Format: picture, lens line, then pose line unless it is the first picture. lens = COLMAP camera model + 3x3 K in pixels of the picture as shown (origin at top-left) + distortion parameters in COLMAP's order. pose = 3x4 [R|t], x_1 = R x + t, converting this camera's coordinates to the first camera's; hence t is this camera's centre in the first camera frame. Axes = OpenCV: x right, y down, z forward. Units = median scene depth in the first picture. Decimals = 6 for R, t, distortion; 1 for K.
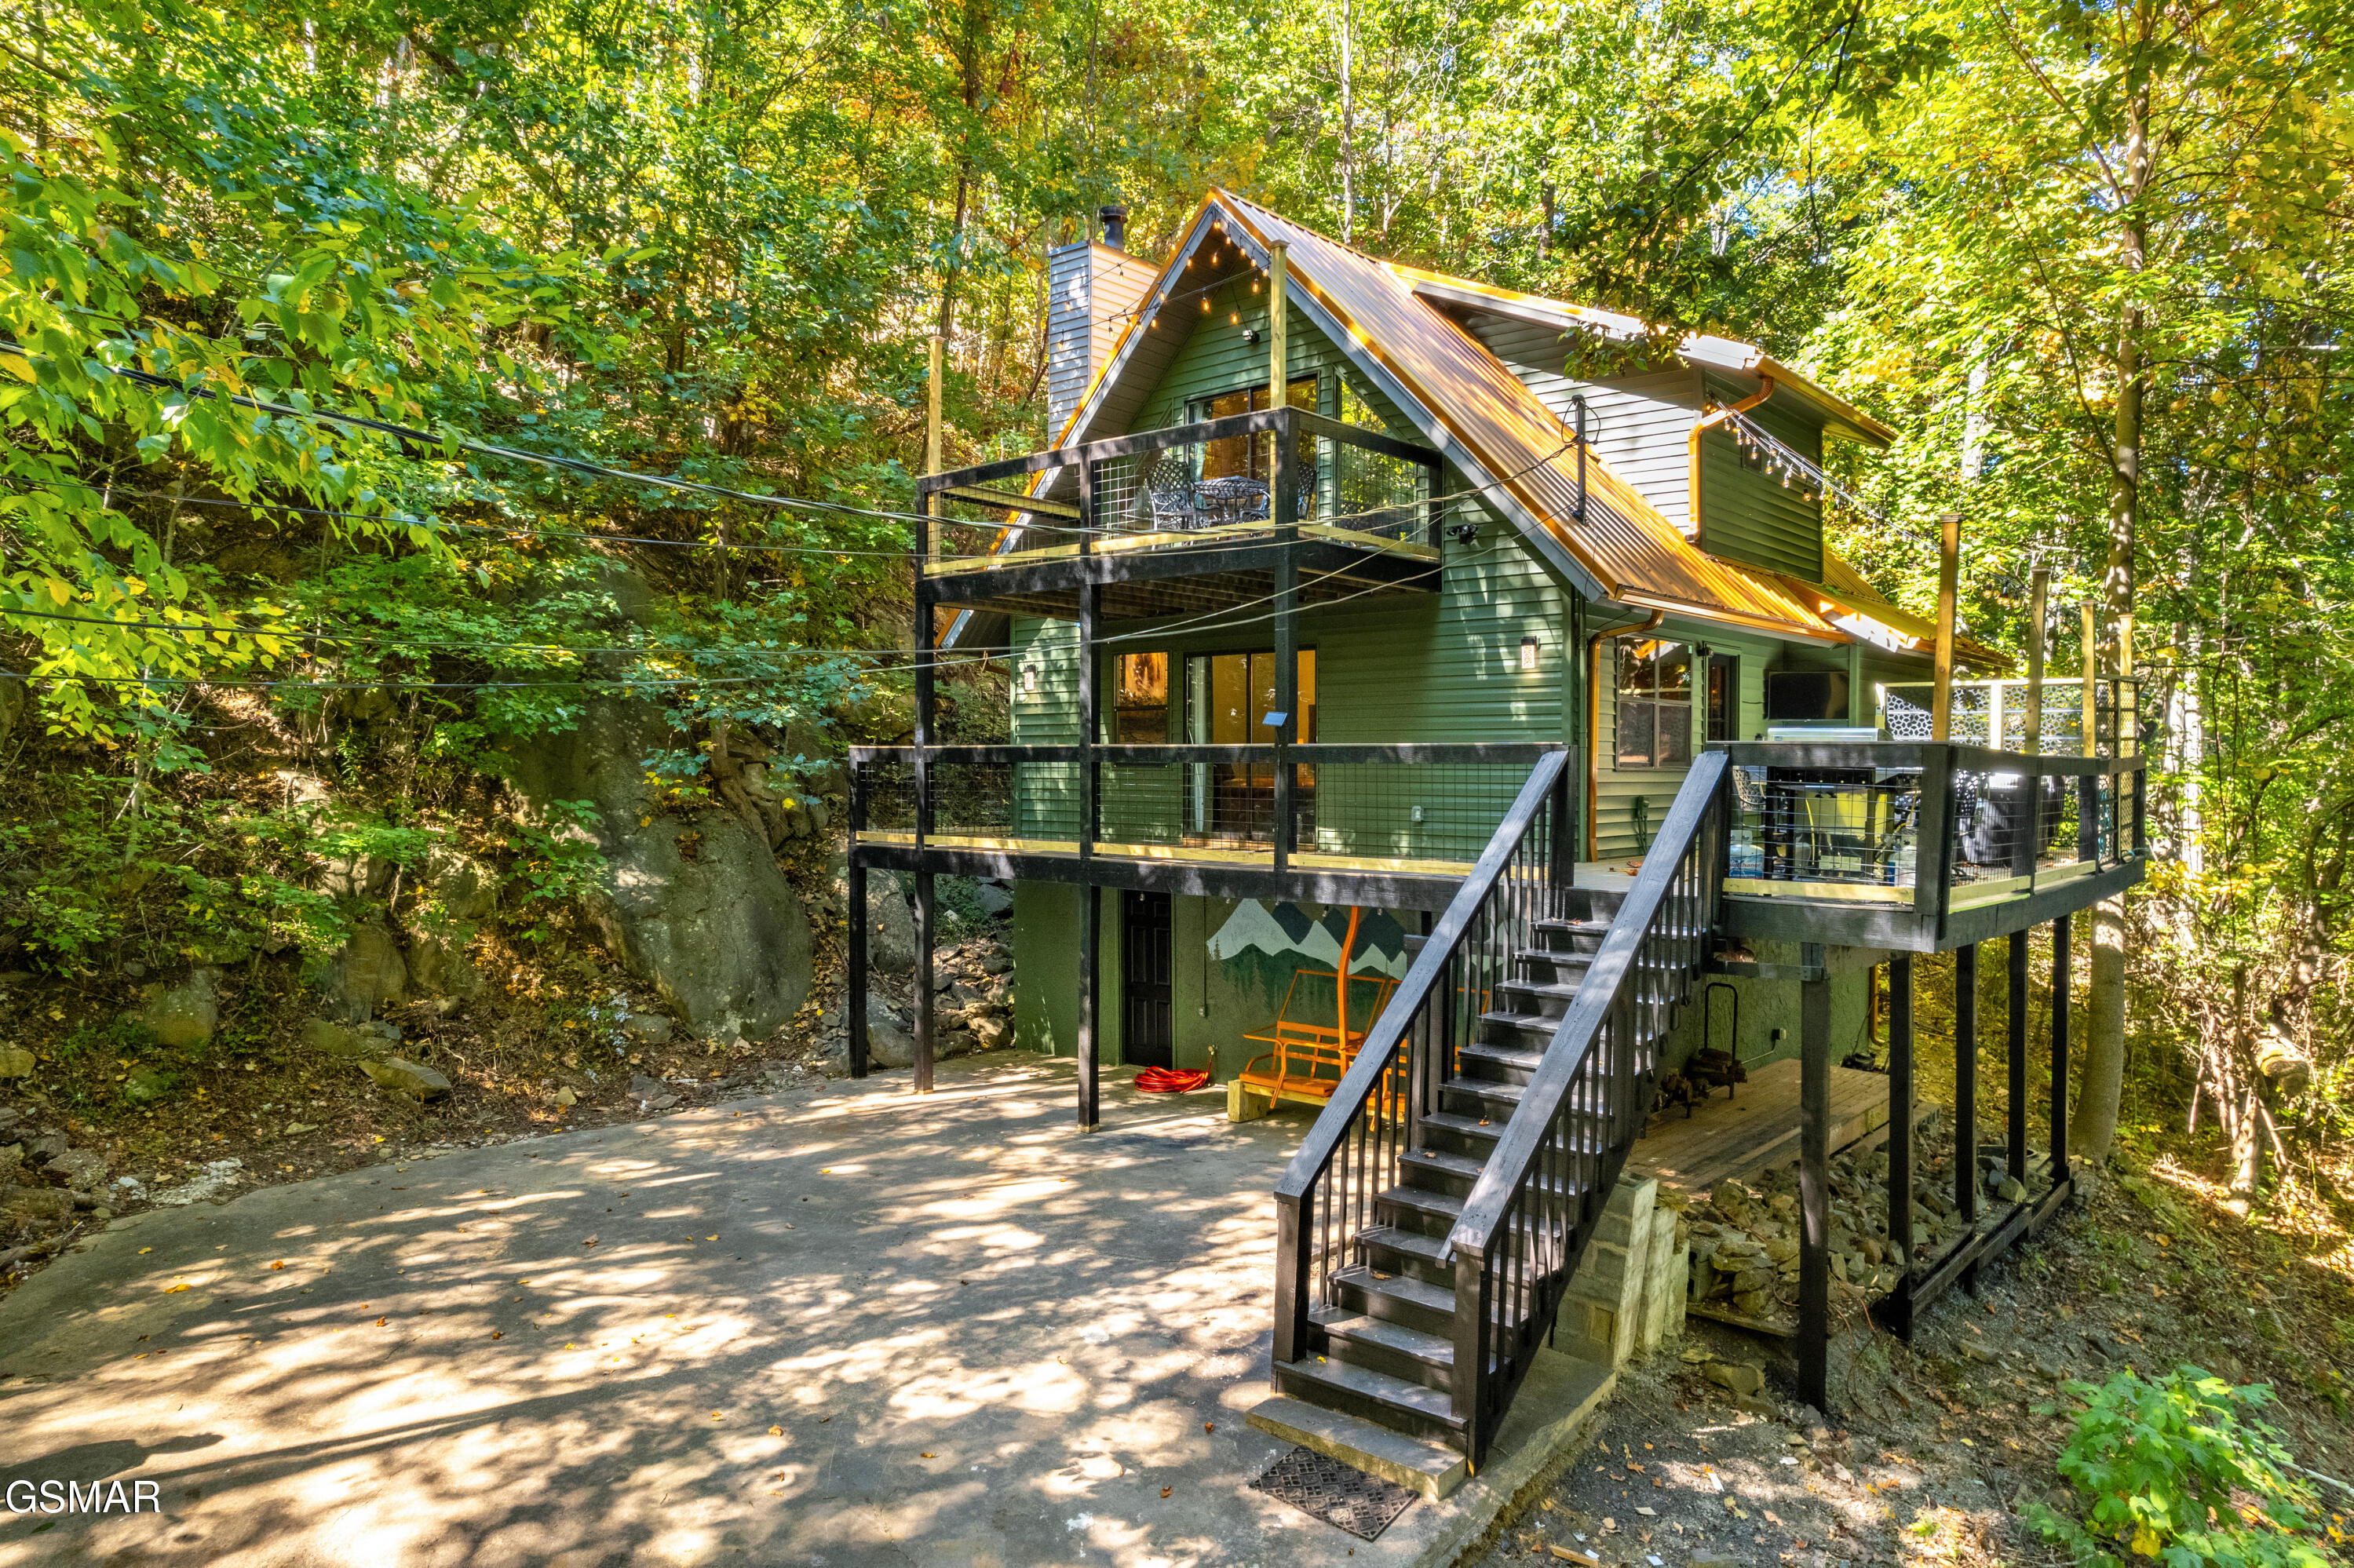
lens RADIAL K [[1530.8, 0, 1163.6], [0, 1530.8, 854.7], [0, 0, 1]] dist [-0.118237, 0.126972]
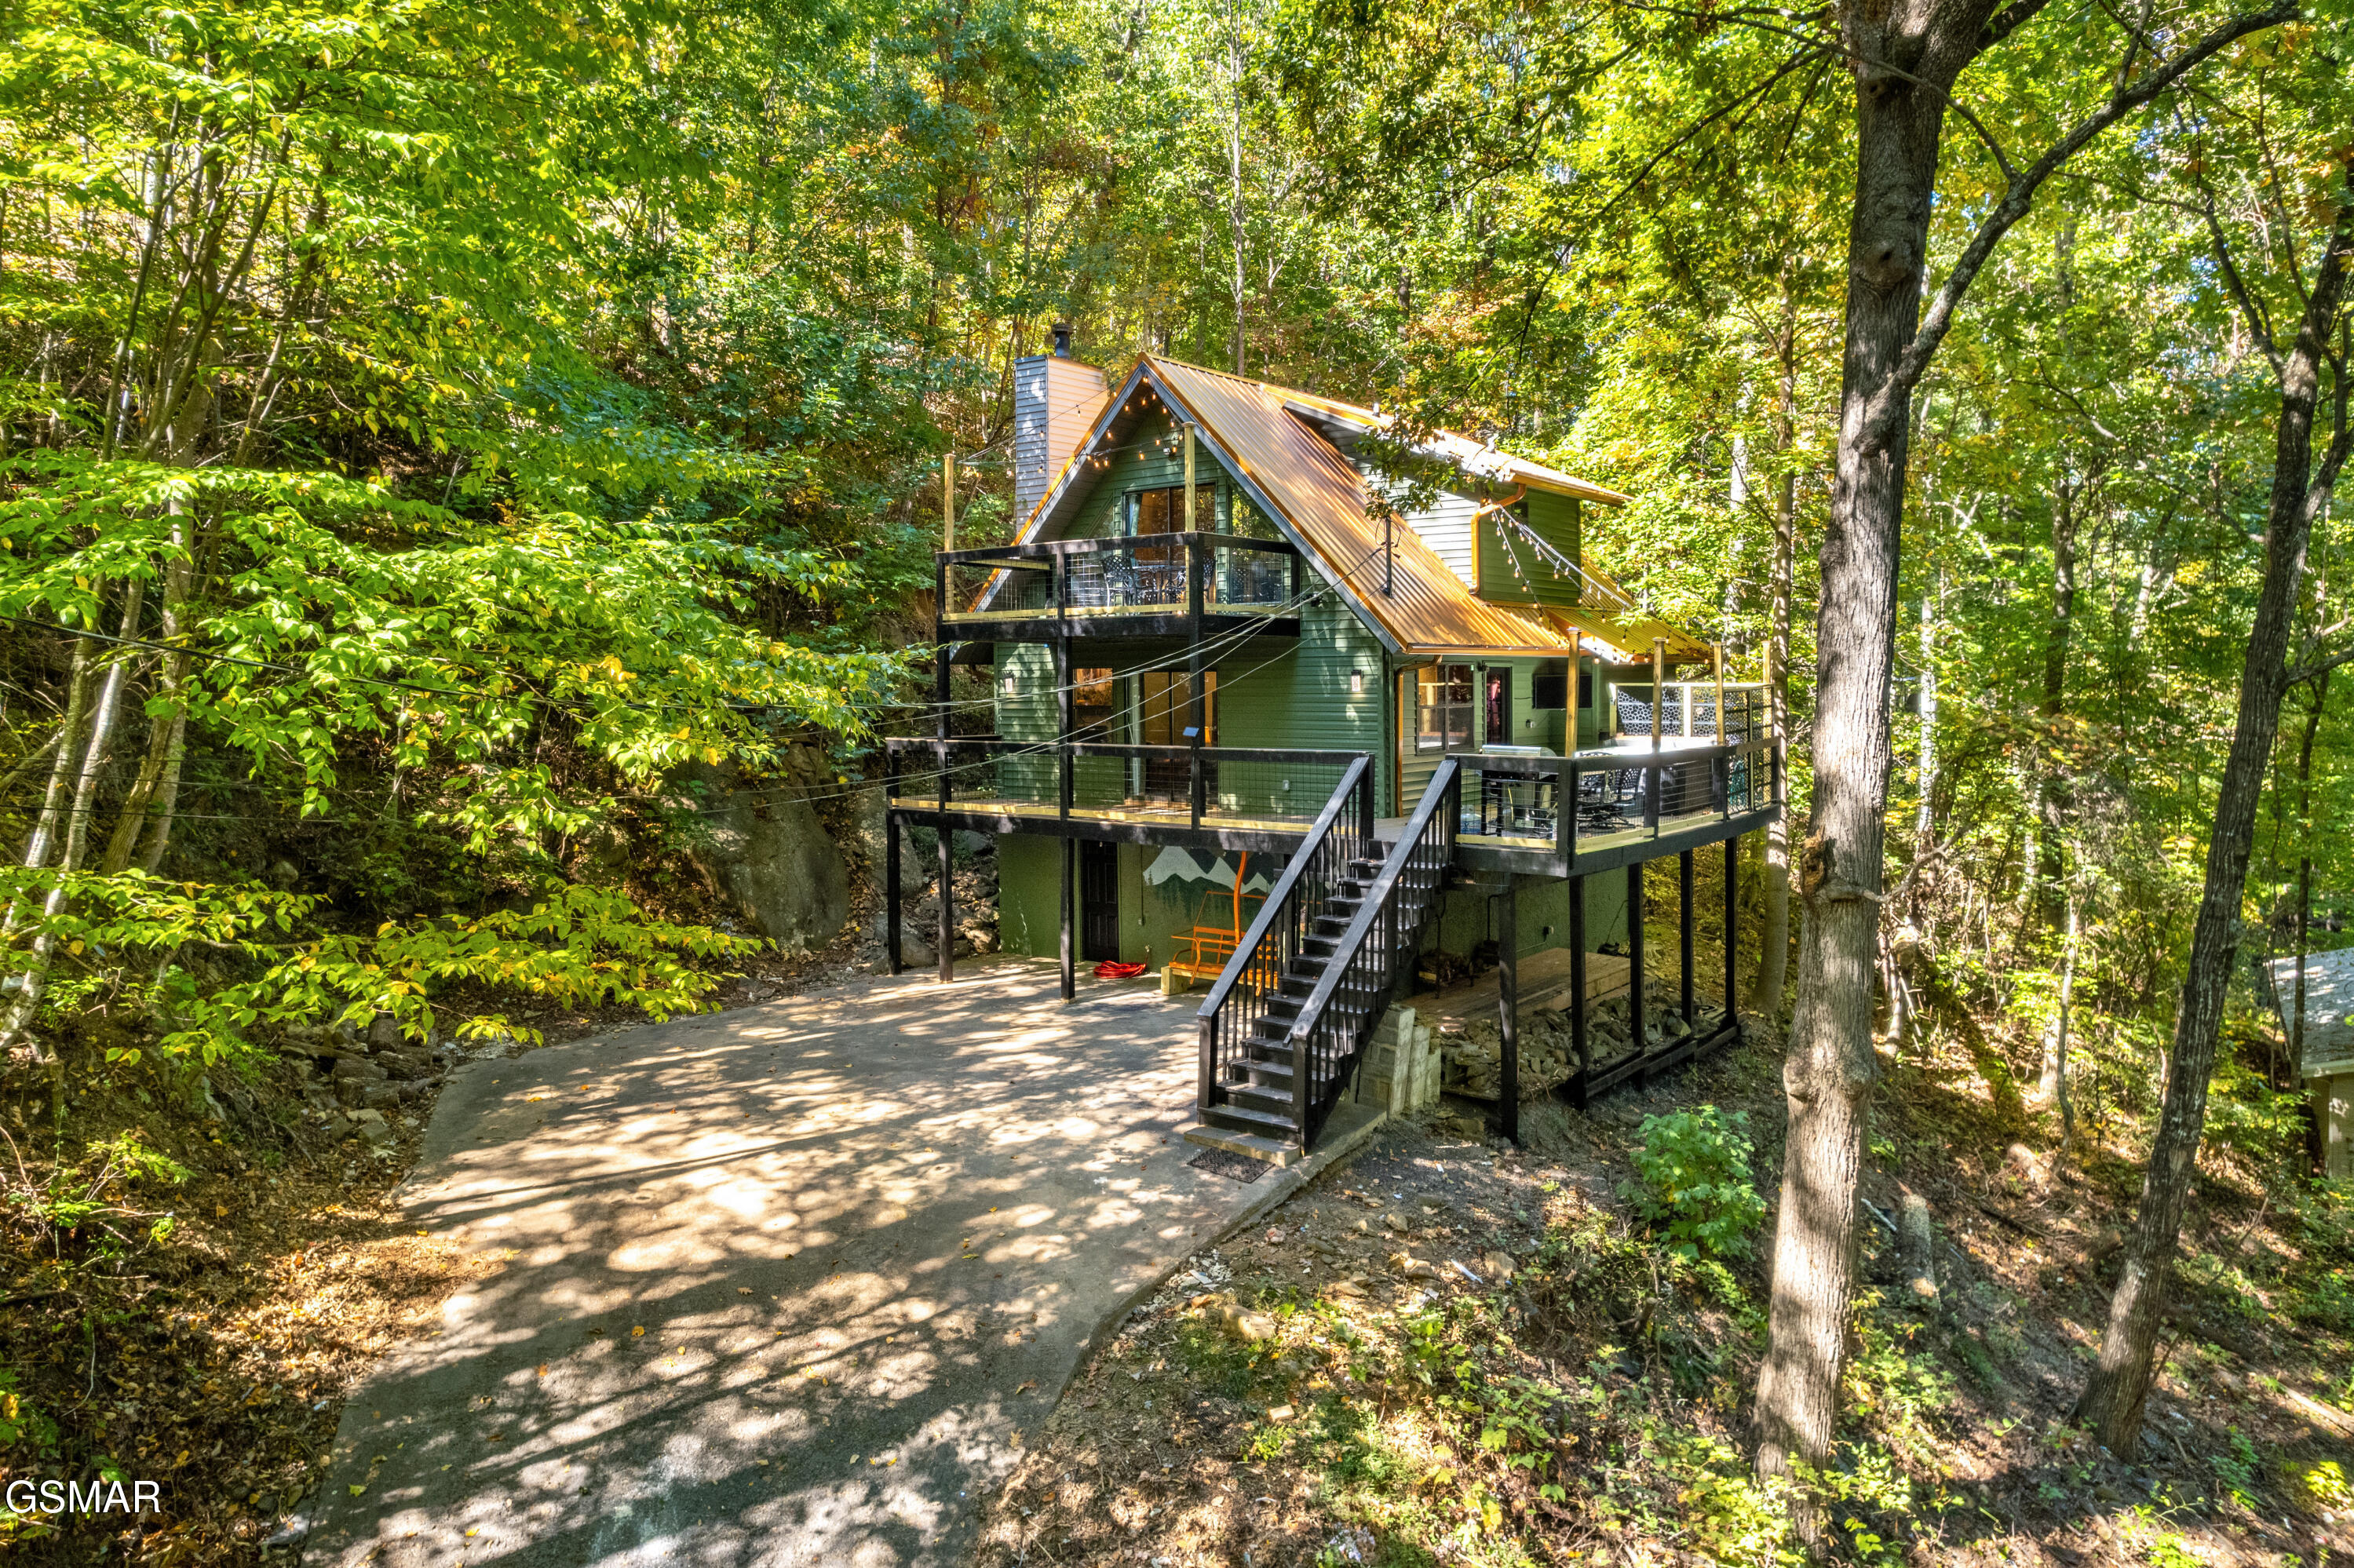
lens RADIAL K [[1509.3, 0, 1177.0], [0, 1509.3, 784.0], [0, 0, 1]] dist [-0.026722, -0.000307]
pose [[0.997467, -0.015281, 0.069476, -0.046384], [0.014834, 0.999866, 0.006943, -0.043523], [-0.069573, -0.005895, 0.997559, -0.508094]]
